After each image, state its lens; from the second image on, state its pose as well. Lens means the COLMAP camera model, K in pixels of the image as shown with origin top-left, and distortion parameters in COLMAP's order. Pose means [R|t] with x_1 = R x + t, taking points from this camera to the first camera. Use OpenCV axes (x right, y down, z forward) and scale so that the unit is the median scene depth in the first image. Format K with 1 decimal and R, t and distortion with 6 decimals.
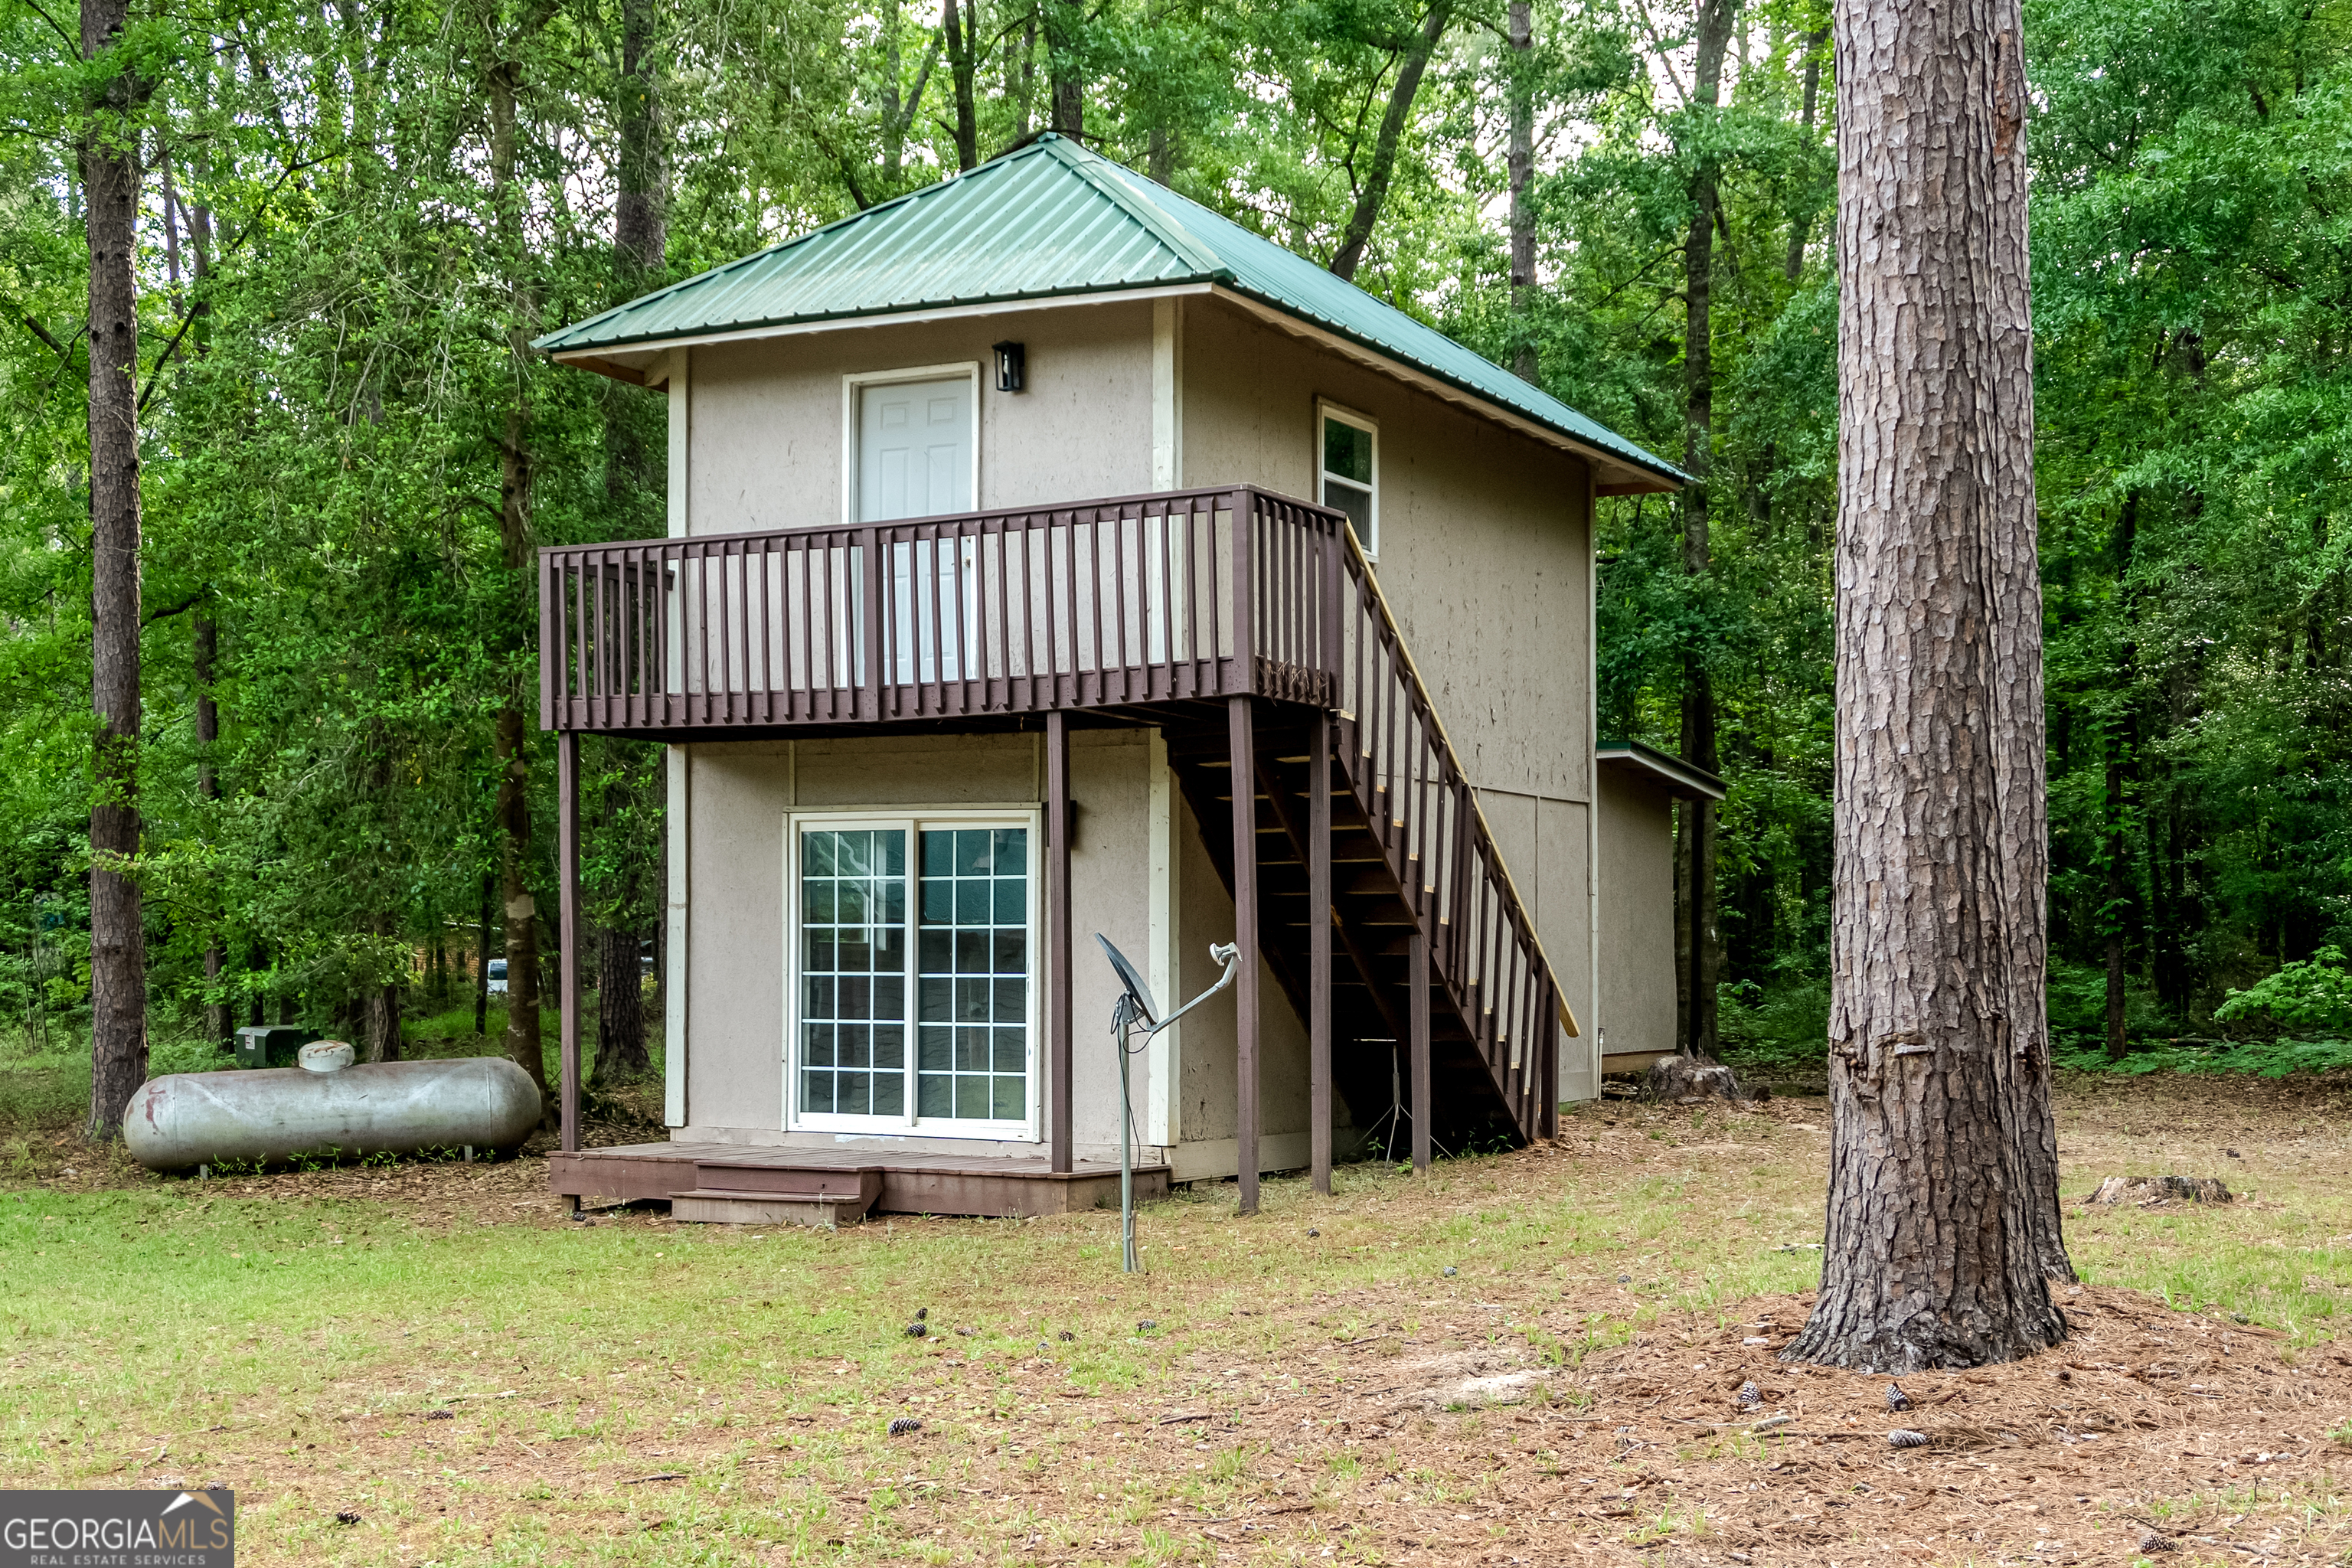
lens RADIAL K [[2846.5, 0, 1176.9], [0, 2846.5, 897.6], [0, 0, 1]] dist [0.015527, -0.023866]
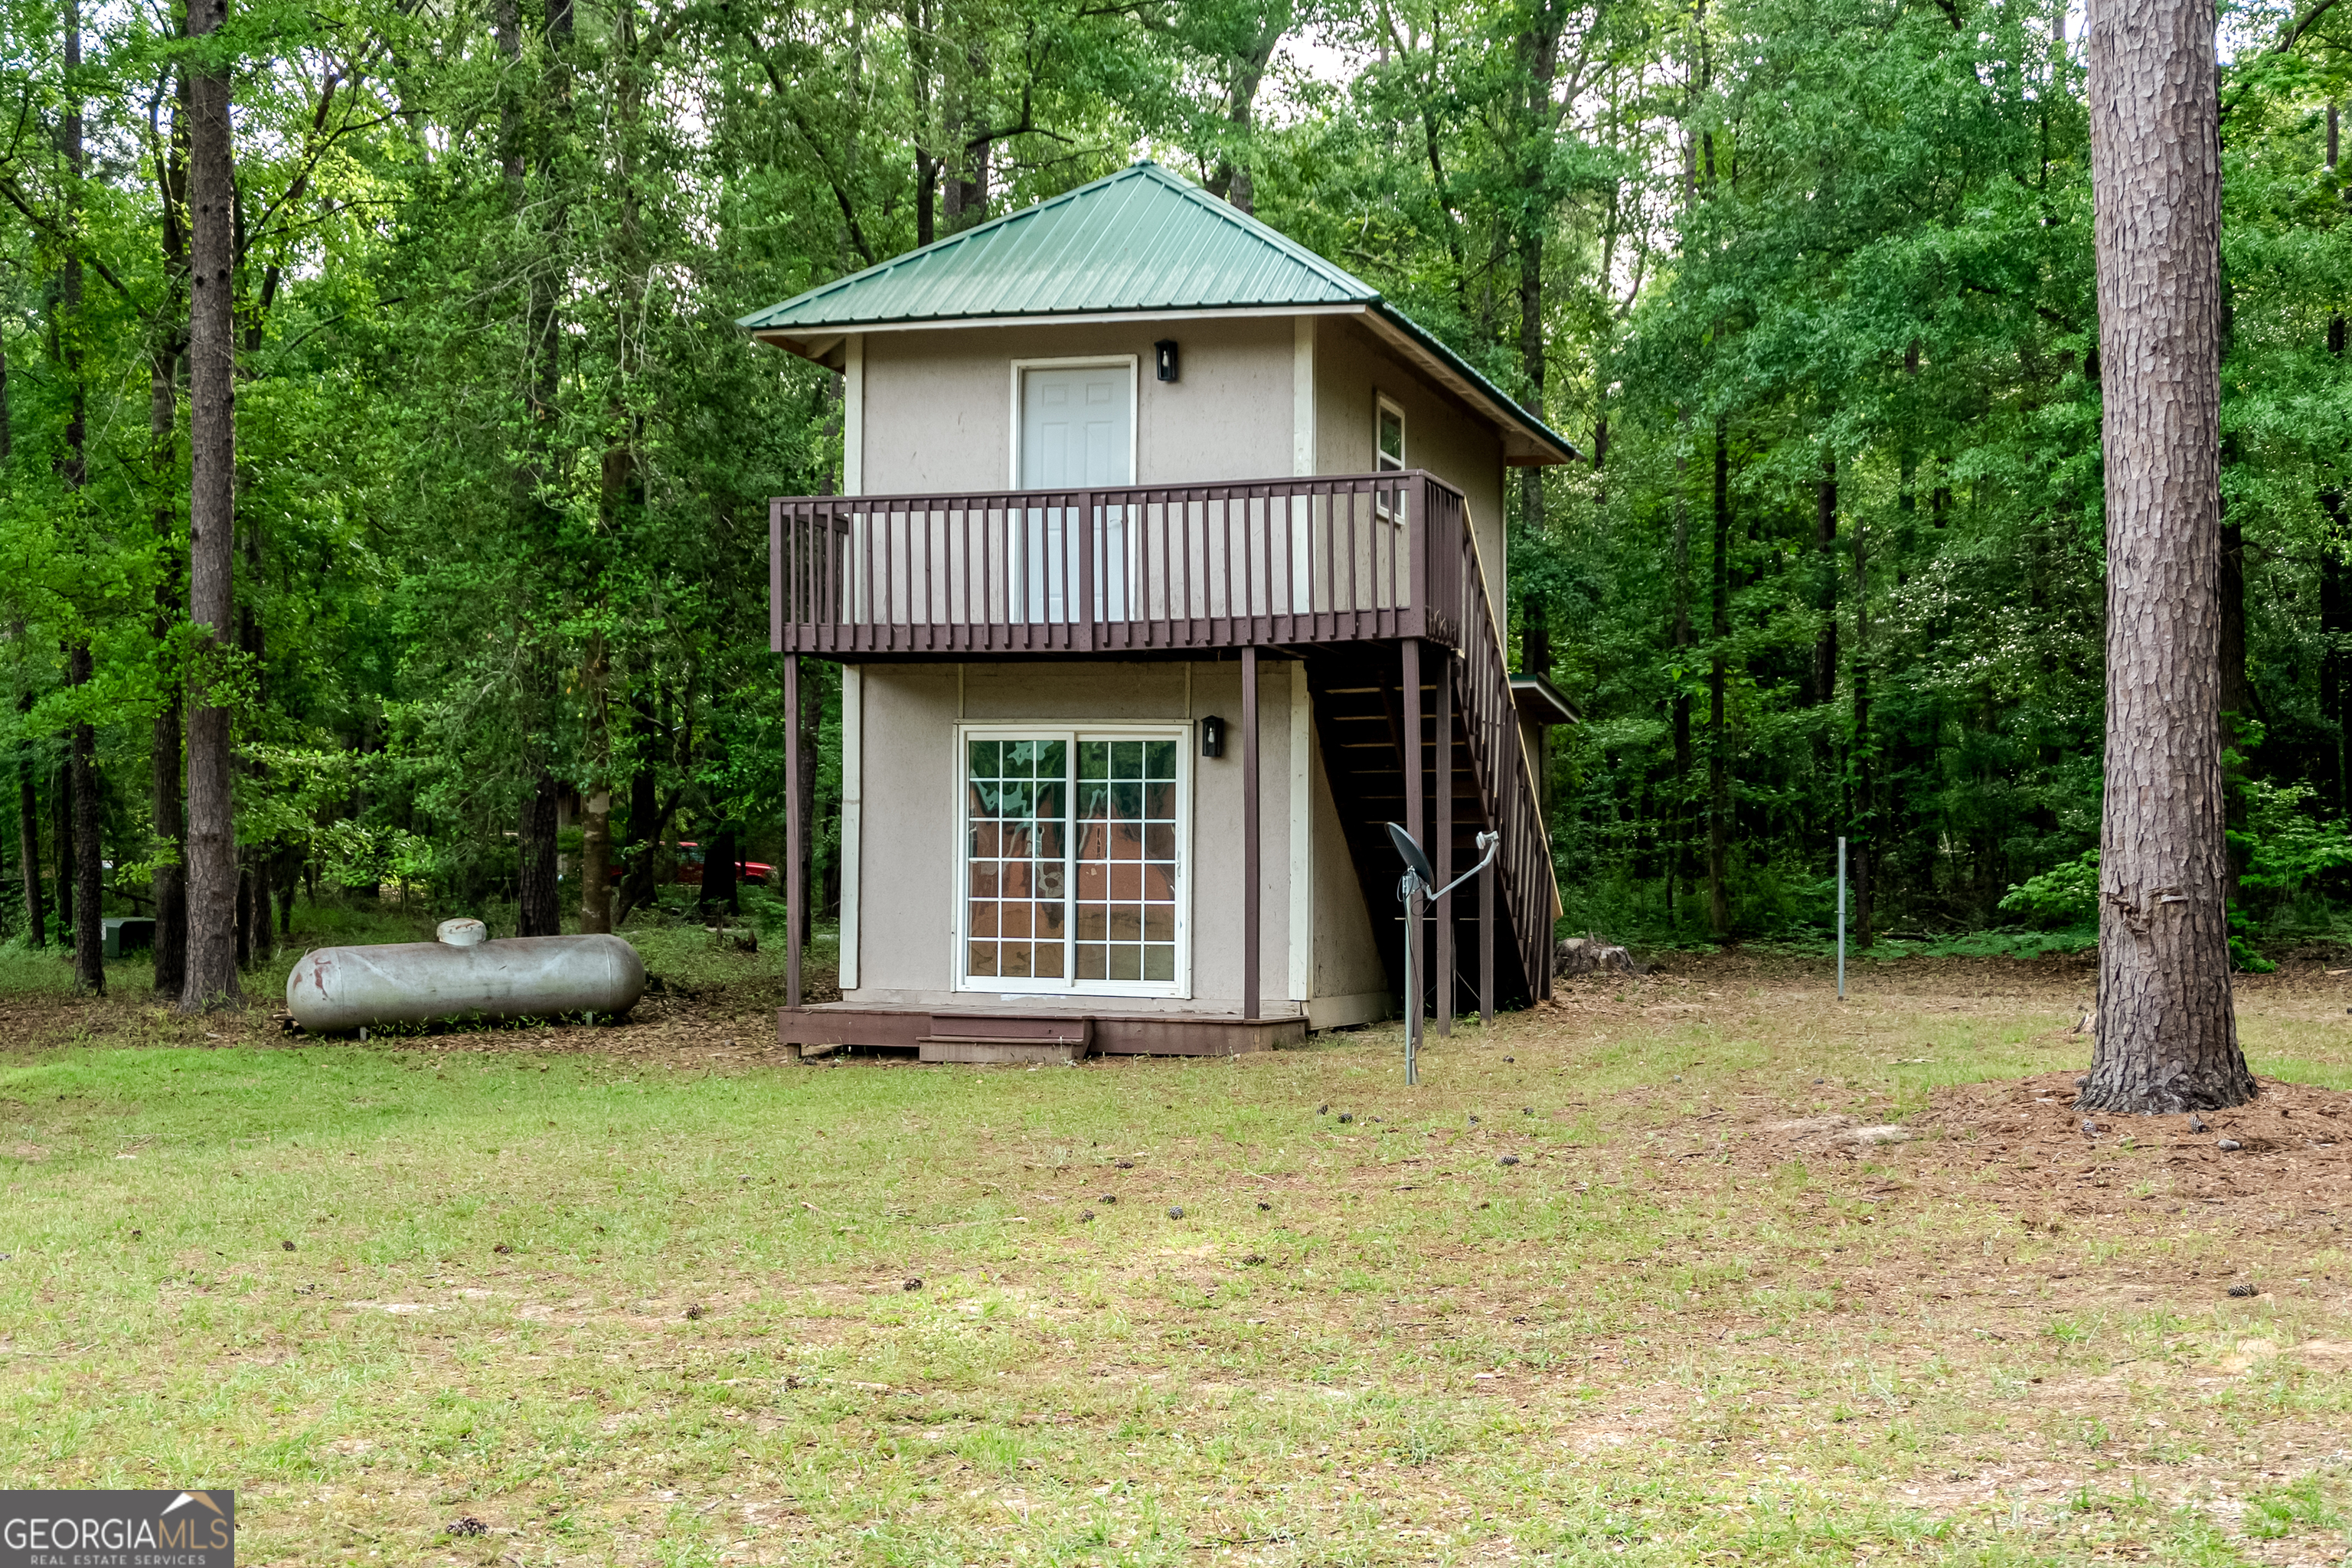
lens RADIAL K [[2827.8, 0, 1176.0], [0, 2827.8, 784.0], [0, 0, 1]] dist [-0.014851, 0.041834]
pose [[0.984777, 0.012411, 0.173380, -0.286111], [-0.010625, 0.999881, -0.011228, 0.008438], [-0.173499, 0.009215, 0.984791, -0.204950]]
